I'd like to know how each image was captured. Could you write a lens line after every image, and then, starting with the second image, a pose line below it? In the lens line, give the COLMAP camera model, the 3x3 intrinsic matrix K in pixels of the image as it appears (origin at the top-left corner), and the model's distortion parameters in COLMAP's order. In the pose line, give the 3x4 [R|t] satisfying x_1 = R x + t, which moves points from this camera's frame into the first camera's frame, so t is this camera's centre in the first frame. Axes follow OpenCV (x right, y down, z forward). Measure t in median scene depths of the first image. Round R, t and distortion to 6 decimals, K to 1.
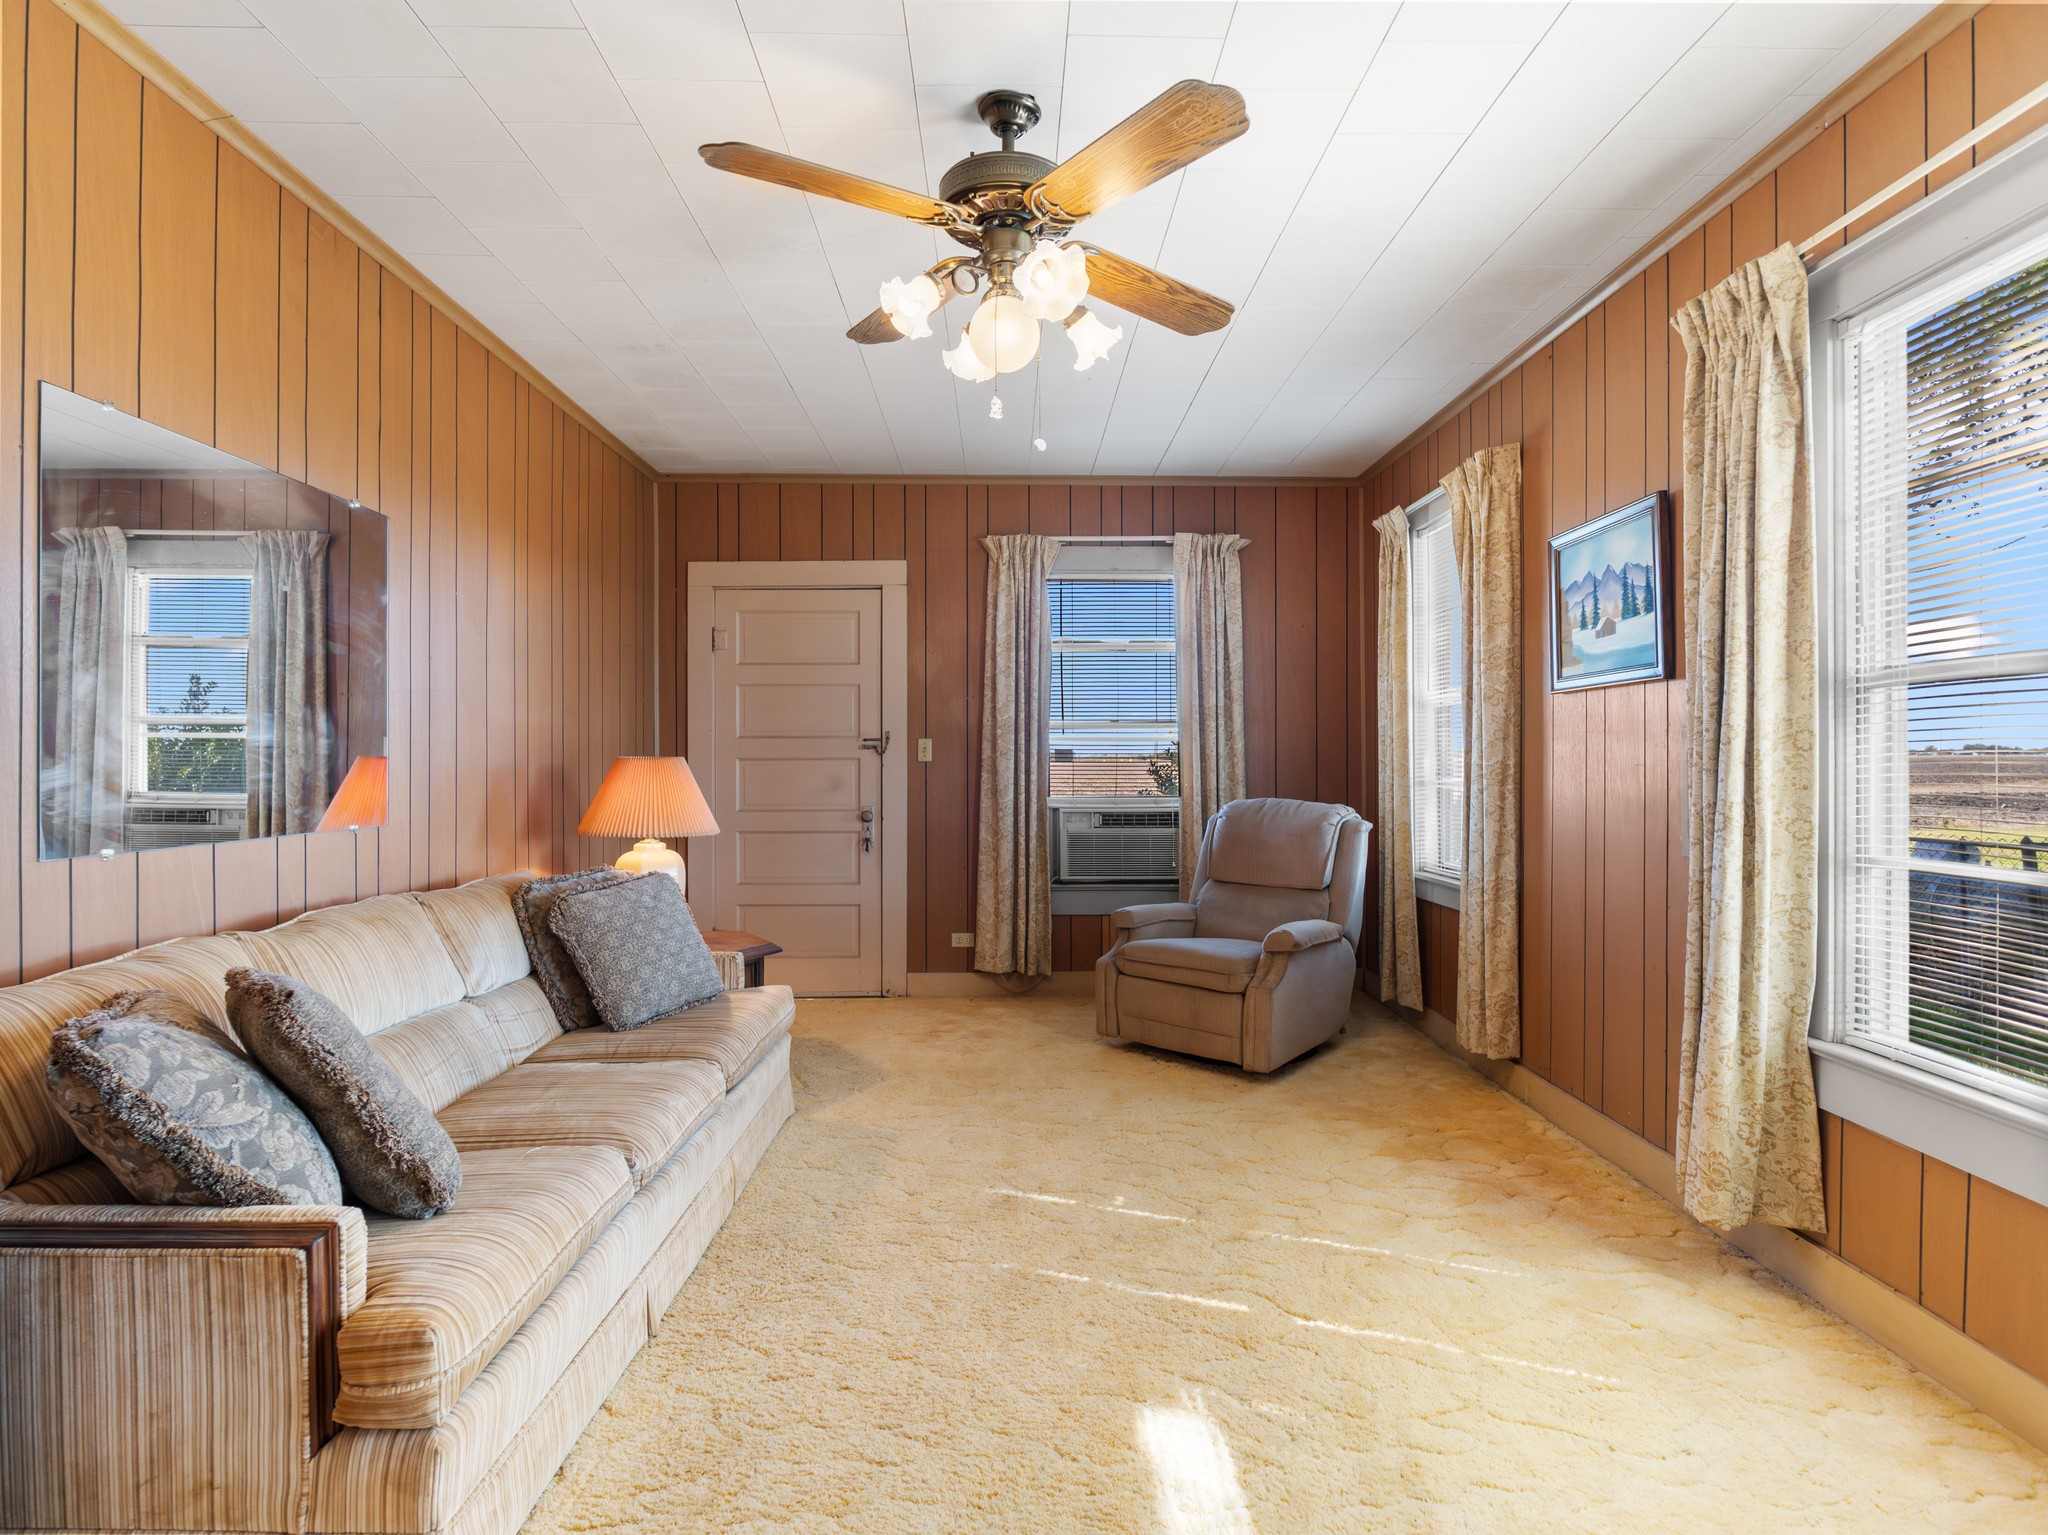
lens RADIAL K [[1077.6, 0, 1023.9], [0, 1077.6, 787.9], [0, 0, 1]] dist [-0.001970, 0.000097]
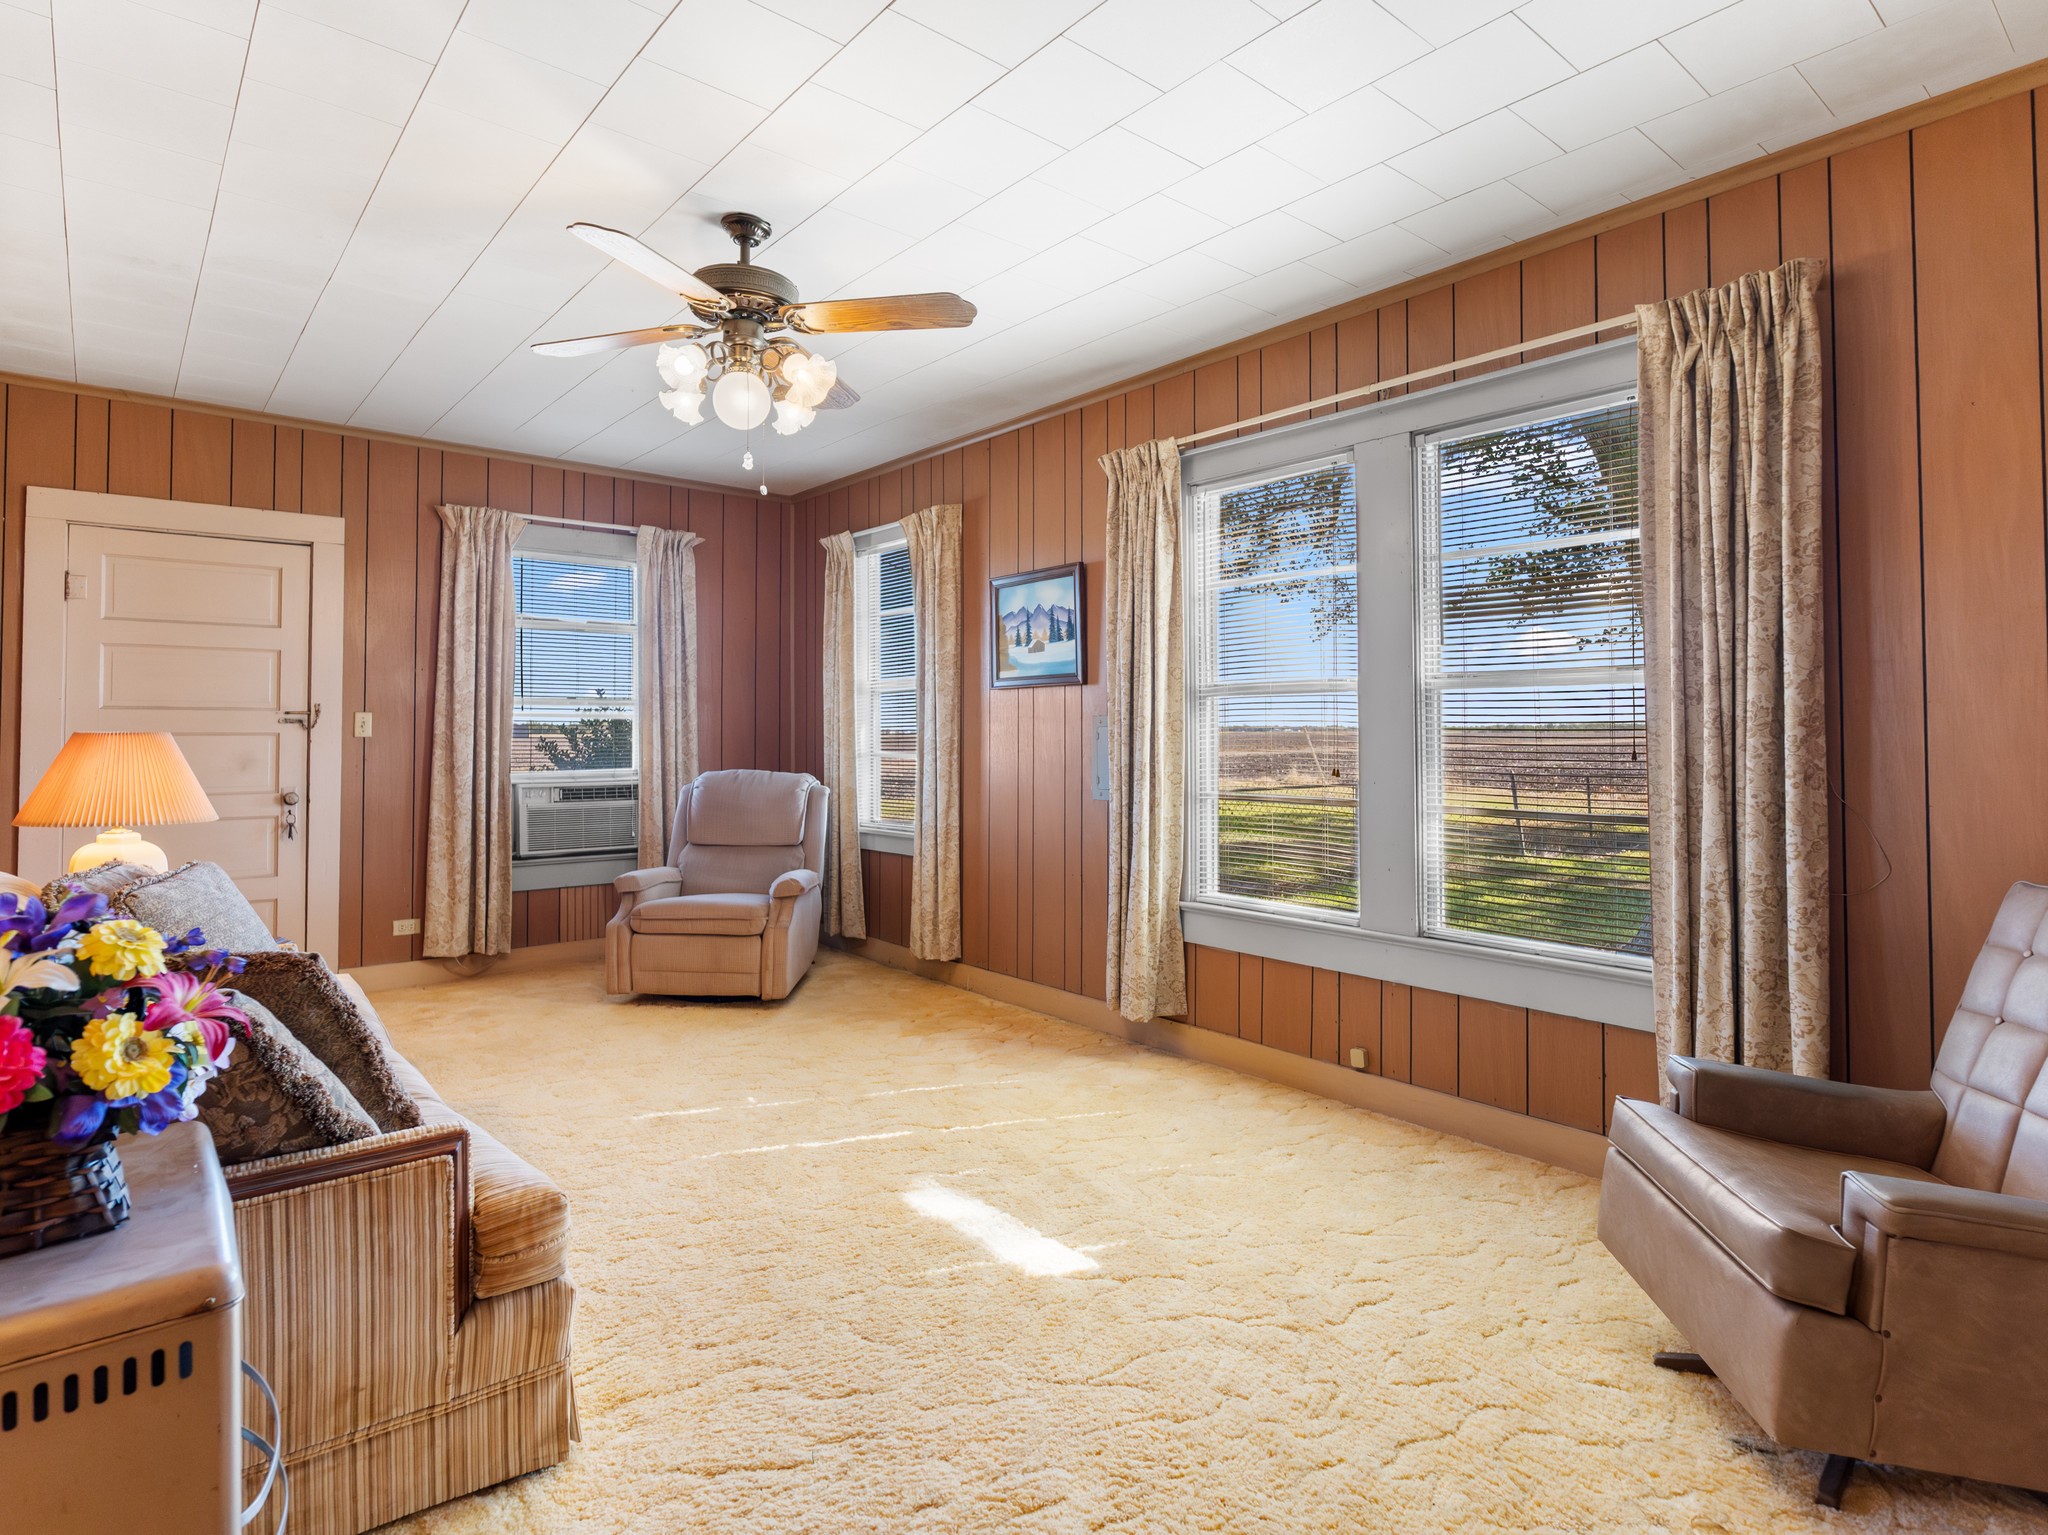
lens RADIAL K [[1097.8, 0, 1027.7], [0, 1097.8, 753.2], [0, 0, 1]] dist [-0.001449, 0.001031]
pose [[0.774228, -0.008304, 0.632852, -0.347156], [0.014423, 0.999886, -0.004524, 0.002189], [-0.632742, 0.012630, 0.774260, -0.122168]]
